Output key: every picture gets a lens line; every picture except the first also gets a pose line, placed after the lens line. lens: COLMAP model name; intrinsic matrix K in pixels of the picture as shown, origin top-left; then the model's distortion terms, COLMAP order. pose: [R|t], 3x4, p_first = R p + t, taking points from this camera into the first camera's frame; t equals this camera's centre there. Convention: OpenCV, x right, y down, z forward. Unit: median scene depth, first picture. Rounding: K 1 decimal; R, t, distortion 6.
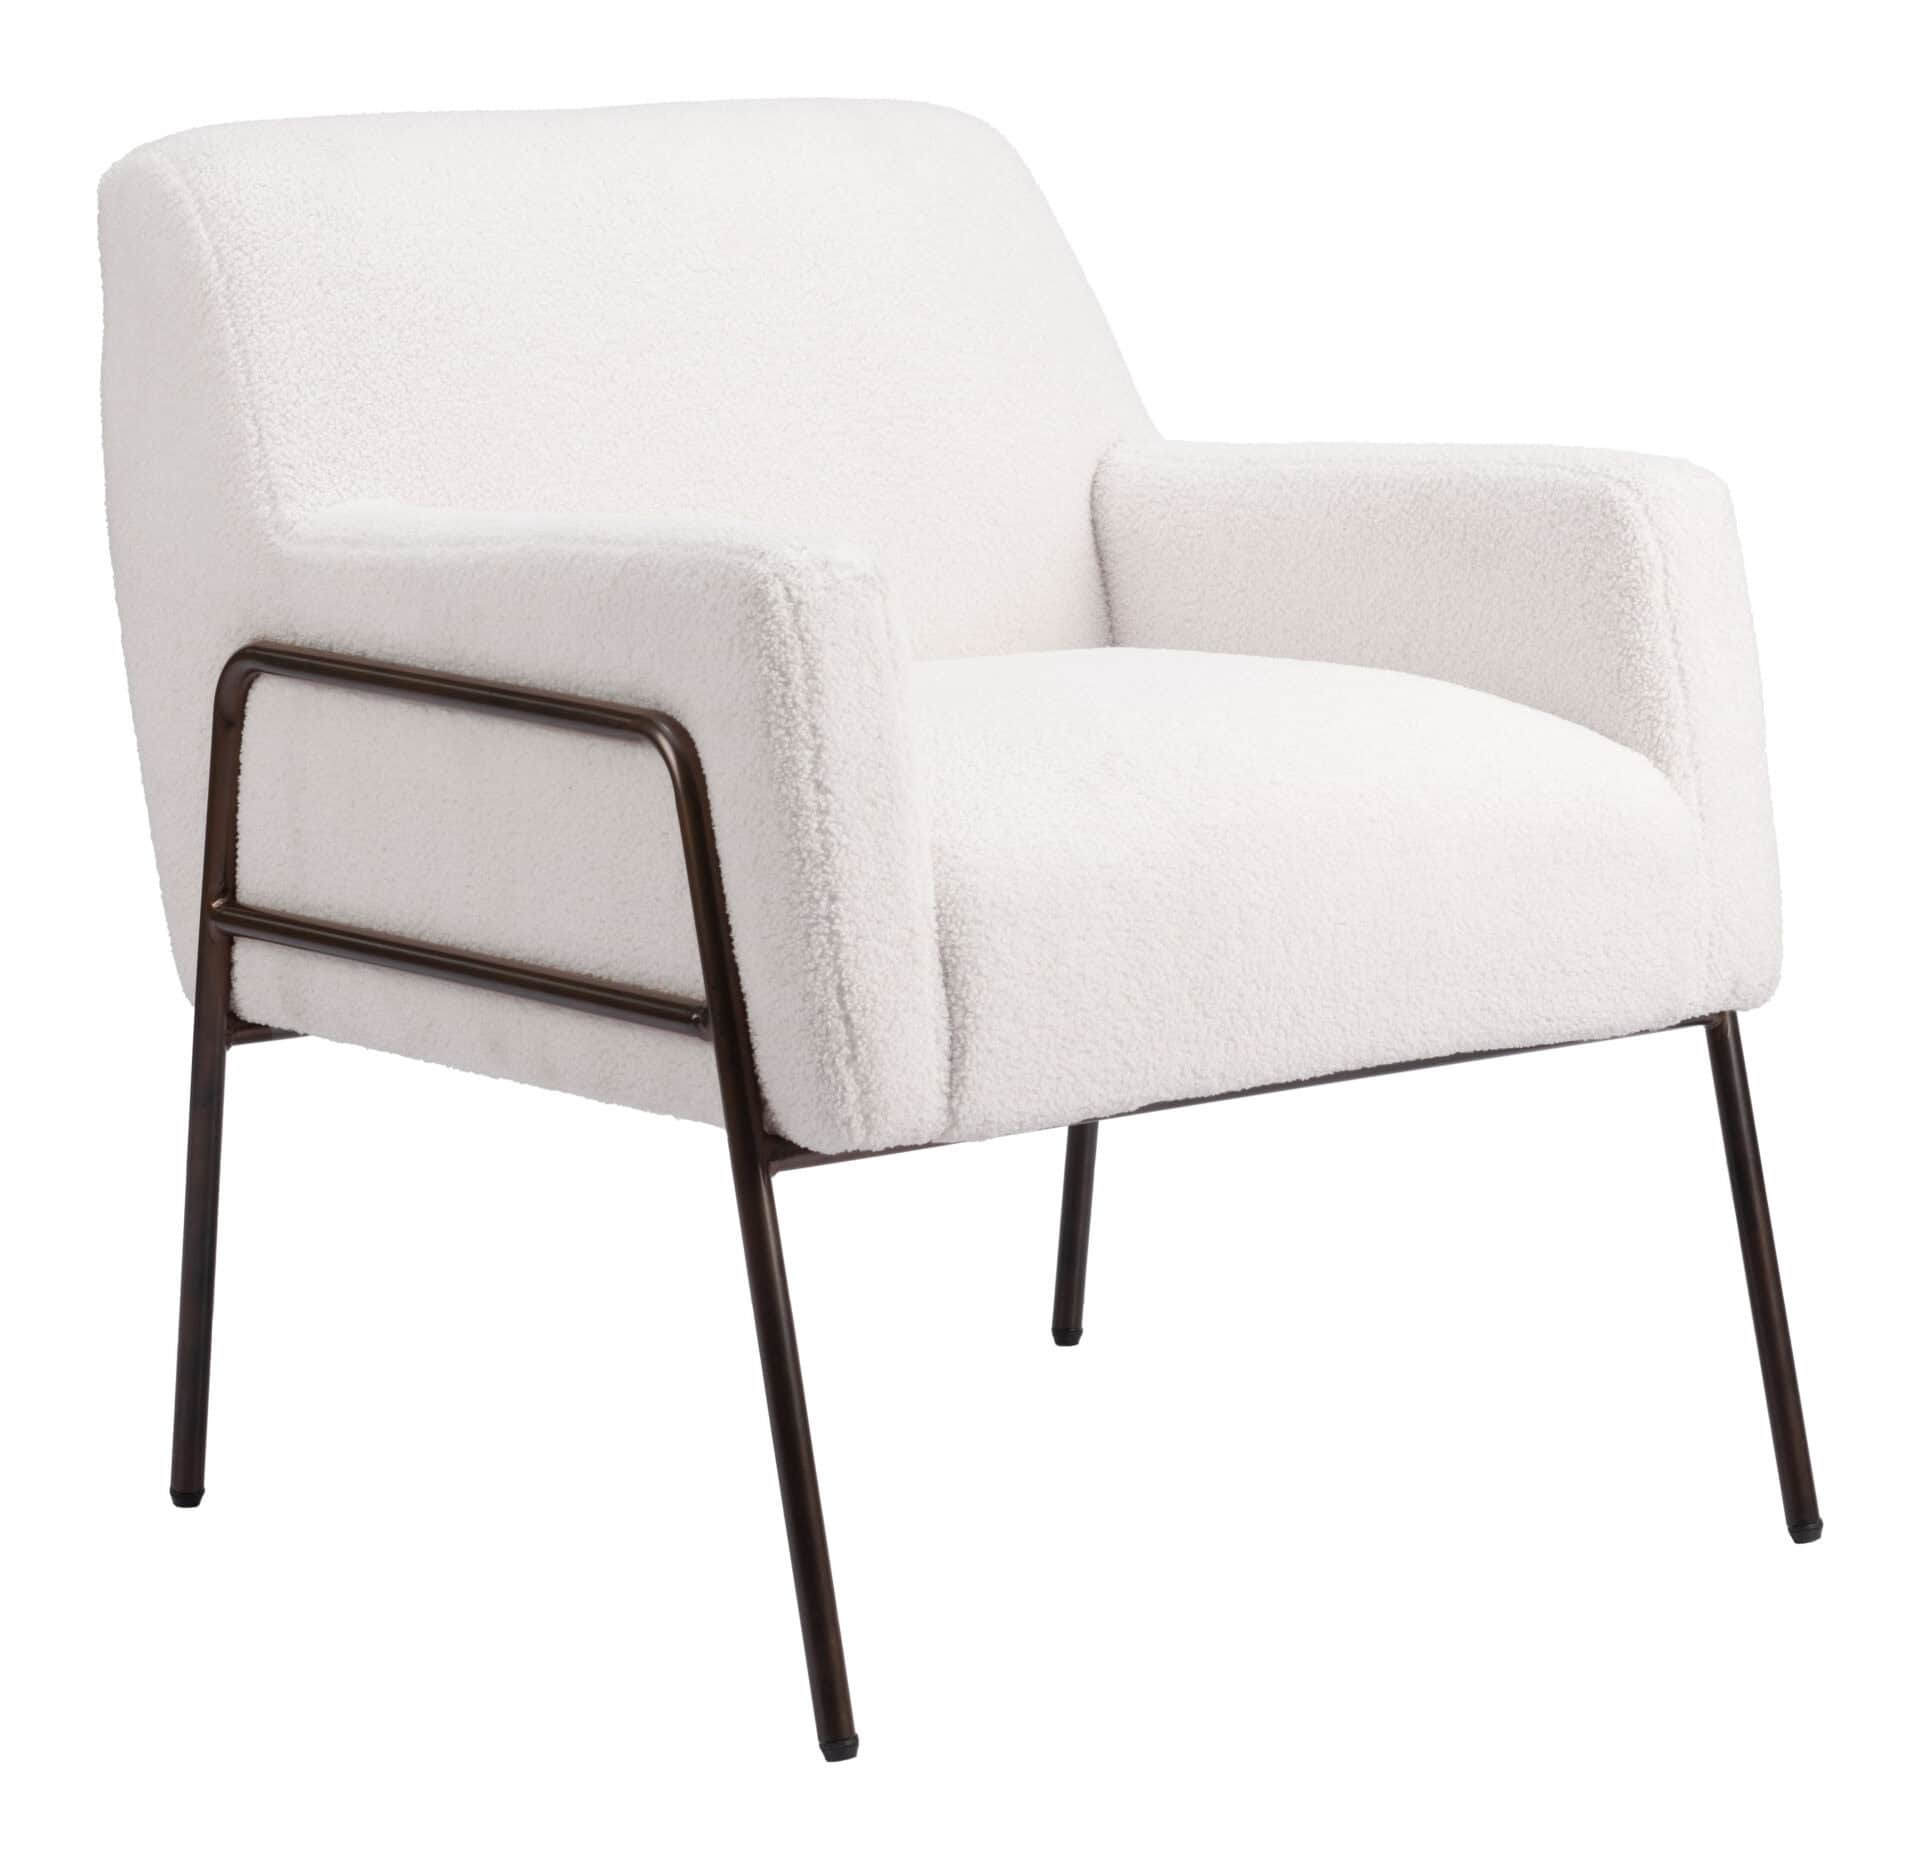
lens RADIAL K [[4610.3, 0, 955.7], [0, 4610.3, 922.5], [0, 0, 1]] dist [0.302010, 0.000000]
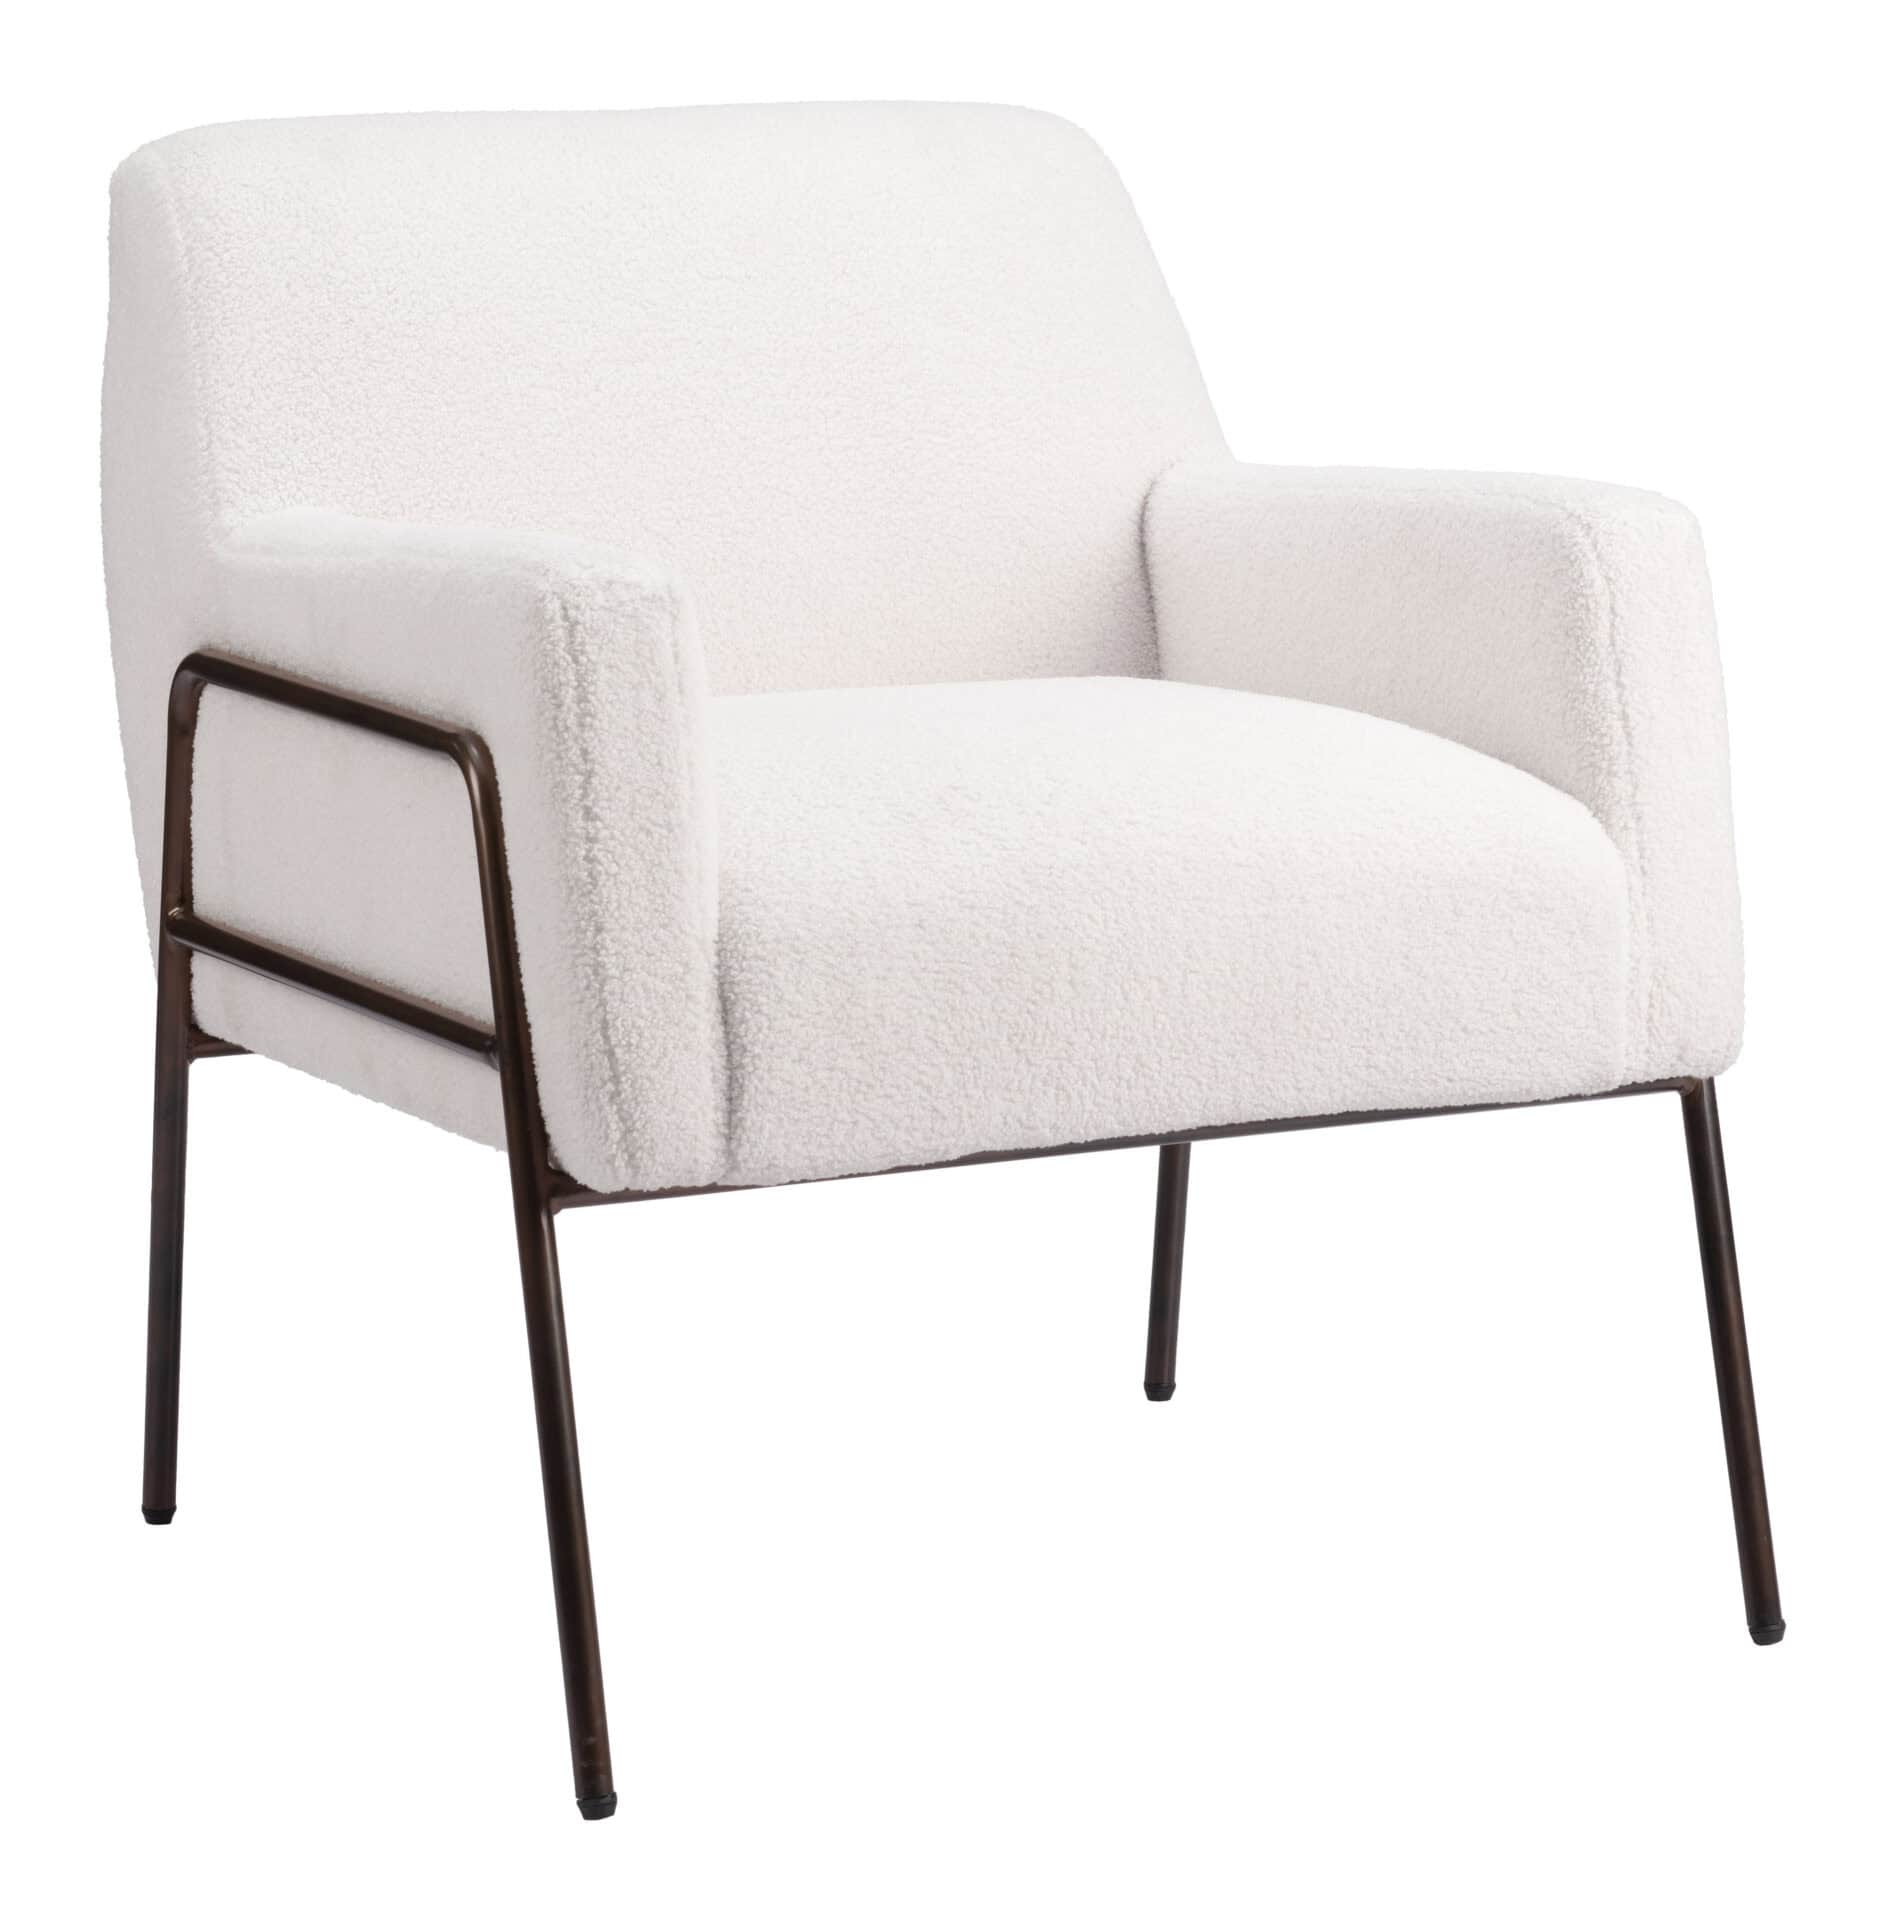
lens RADIAL K [[4754.2, 0, 945.6], [0, 4754.2, 967.3], [0, 0, 1]] dist [0.305312, 0.000000]
pose [[0.990183, 0.032288, -0.135998, 0.151372], [-0.031684, 0.999476, 0.006603, -0.005092], [0.136140, -0.002229, 0.990687, 0.016746]]
